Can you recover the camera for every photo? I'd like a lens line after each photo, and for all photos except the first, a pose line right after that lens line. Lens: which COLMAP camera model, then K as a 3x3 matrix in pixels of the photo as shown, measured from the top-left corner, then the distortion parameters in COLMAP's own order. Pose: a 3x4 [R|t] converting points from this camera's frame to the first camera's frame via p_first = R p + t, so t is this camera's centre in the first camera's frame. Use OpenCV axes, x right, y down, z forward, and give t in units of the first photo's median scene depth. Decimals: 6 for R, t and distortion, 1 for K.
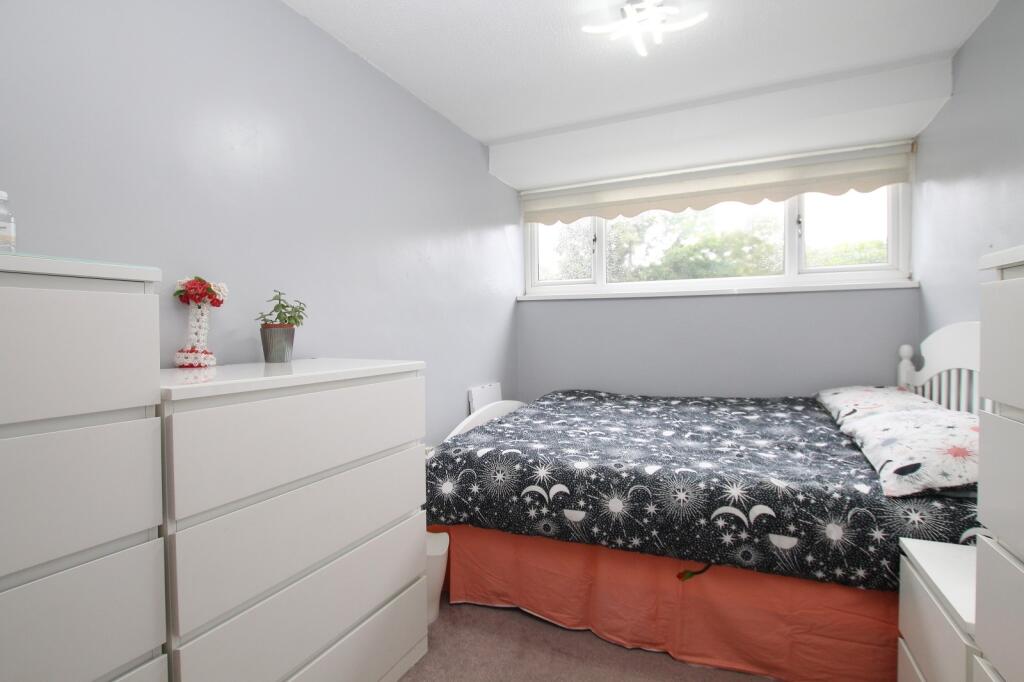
lens RADIAL K [[485.9, 0, 512.0], [0, 485.9, 341.0], [0, 0, 1]] dist [-0.012183, 0.000680]
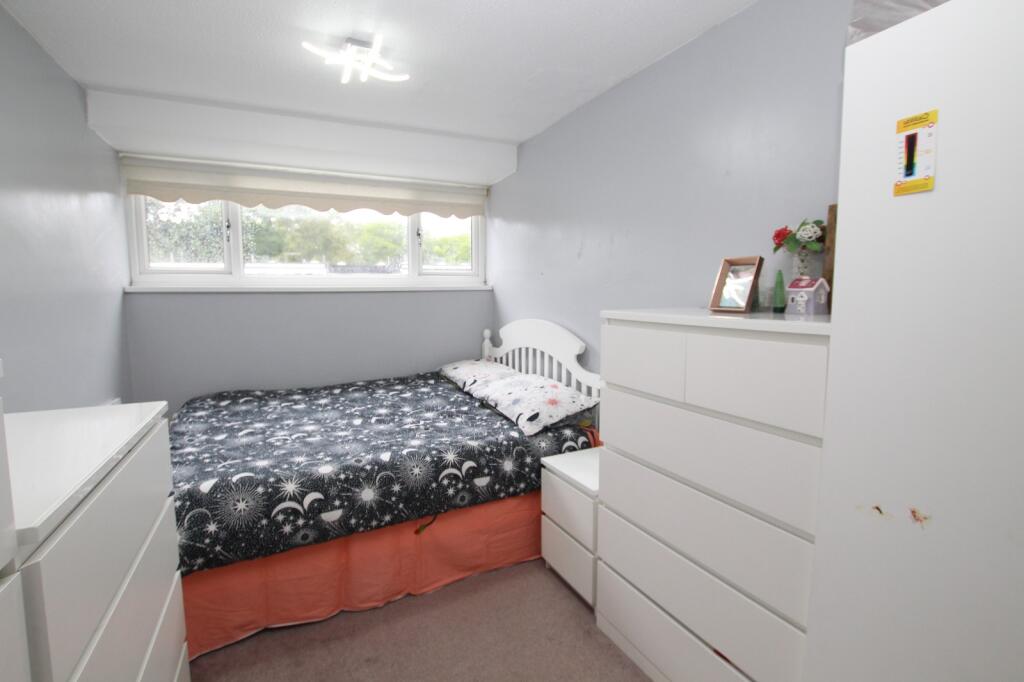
lens RADIAL K [[491.6, 0, 512.0], [0, 491.6, 341.0], [0, 0, 1]] dist [-0.003381, -0.000071]
pose [[0.622065, -0.076981, 0.779172, -0.458015], [0.017303, 0.996263, 0.084615, -0.122608], [-0.782774, -0.039154, 0.621073, 0.007315]]
